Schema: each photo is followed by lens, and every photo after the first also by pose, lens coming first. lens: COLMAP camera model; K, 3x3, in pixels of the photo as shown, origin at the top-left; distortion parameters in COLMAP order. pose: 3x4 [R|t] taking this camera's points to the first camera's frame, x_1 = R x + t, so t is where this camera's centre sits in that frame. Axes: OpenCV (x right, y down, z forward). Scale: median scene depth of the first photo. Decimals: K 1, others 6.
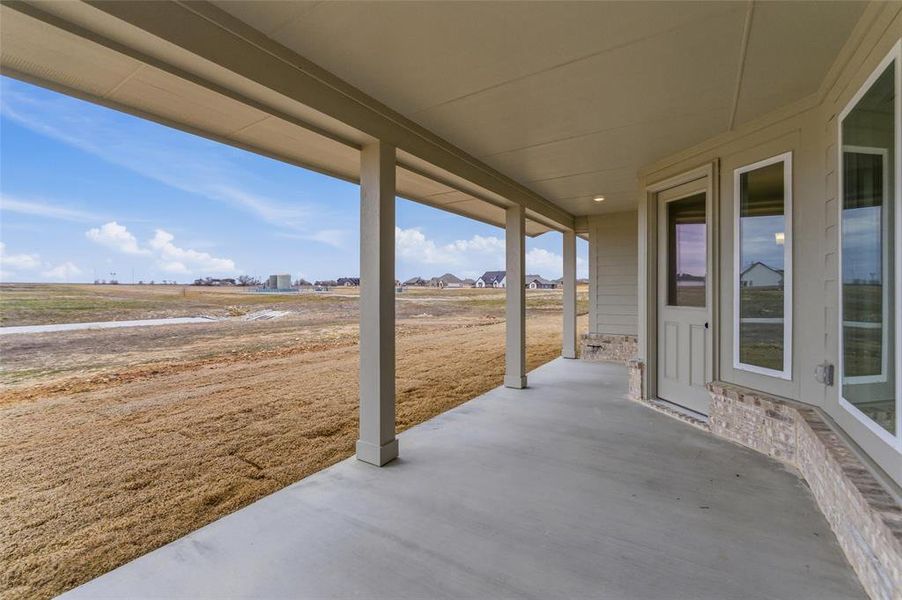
lens RADIAL K [[381.2, 0, 458.0], [0, 381.2, 295.4], [0, 0, 1]] dist [-0.000108, -0.000960]
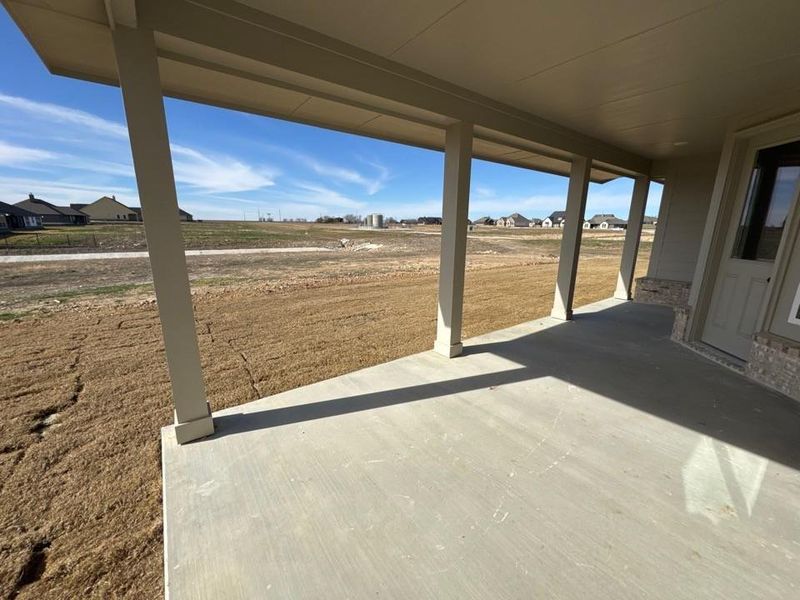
lens RADIAL K [[324.4, 0, 399.6], [0, 324.4, 302.8], [0, 0, 1]] dist [-0.004130, 0.000828]
pose [[0.935647, 0.091341, -0.340913, 0.019044], [-0.016539, 0.976217, 0.216166, -0.027489], [0.352549, -0.196616, 0.914905, -0.137051]]
